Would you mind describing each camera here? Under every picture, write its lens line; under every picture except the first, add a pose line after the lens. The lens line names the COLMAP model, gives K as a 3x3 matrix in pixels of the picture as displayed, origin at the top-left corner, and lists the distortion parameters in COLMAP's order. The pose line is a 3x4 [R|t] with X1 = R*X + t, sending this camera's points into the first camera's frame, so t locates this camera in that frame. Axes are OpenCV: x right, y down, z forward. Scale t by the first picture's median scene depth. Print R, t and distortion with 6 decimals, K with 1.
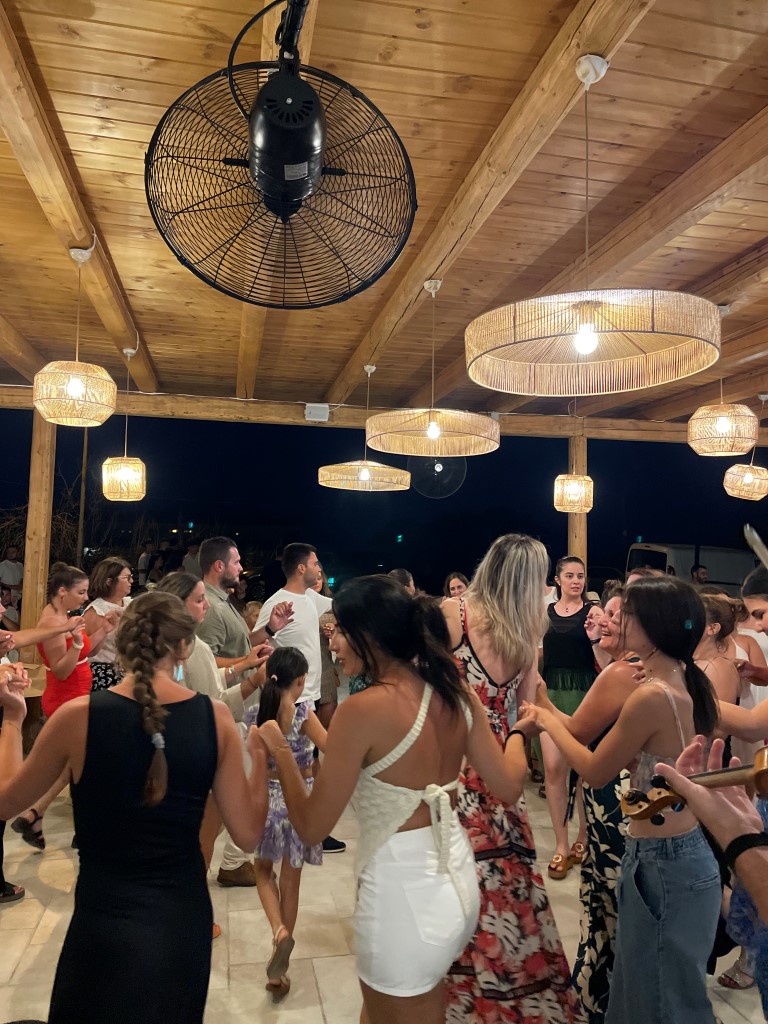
lens RADIAL K [[777.1, 0, 383.6], [0, 777.1, 514.2], [0, 0, 1]] dist [0.009896, -0.028581]
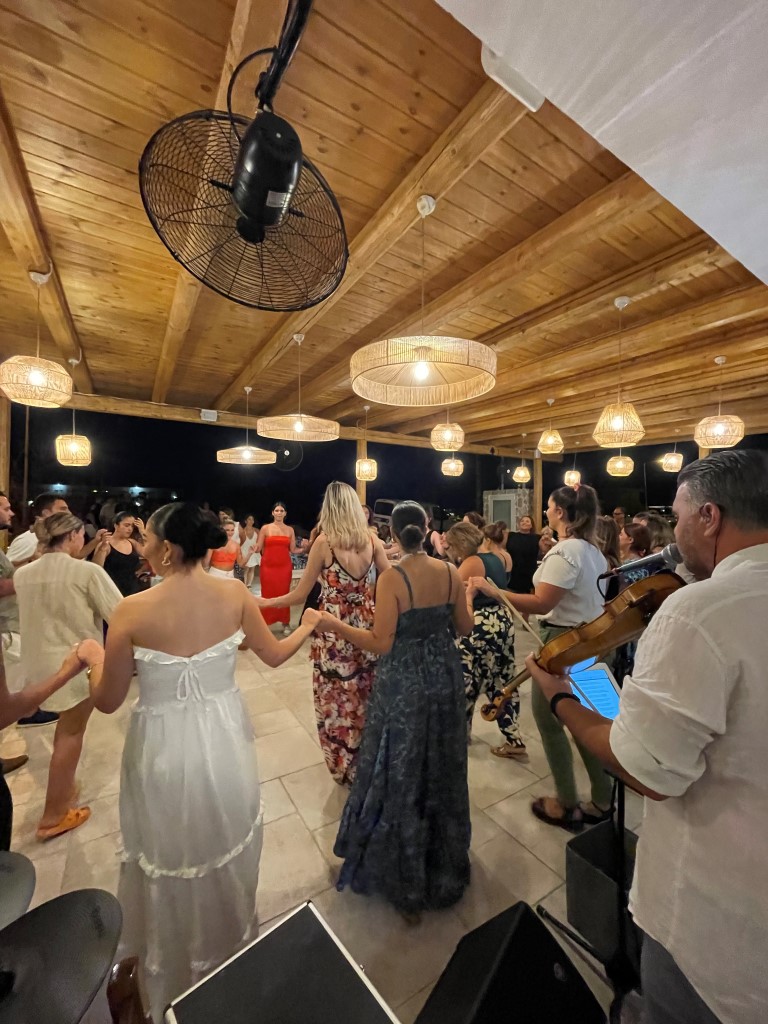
lens RADIAL K [[412.3, 0, 383.8], [0, 412.3, 513.5], [0, 0, 1]] dist [-0.016387, -0.000072]
pose [[0.937411, -0.006658, 0.348160, -0.064599], [-0.018014, 0.997551, 0.067578, 0.012254], [-0.347758, -0.069620, 0.934996, 0.091102]]
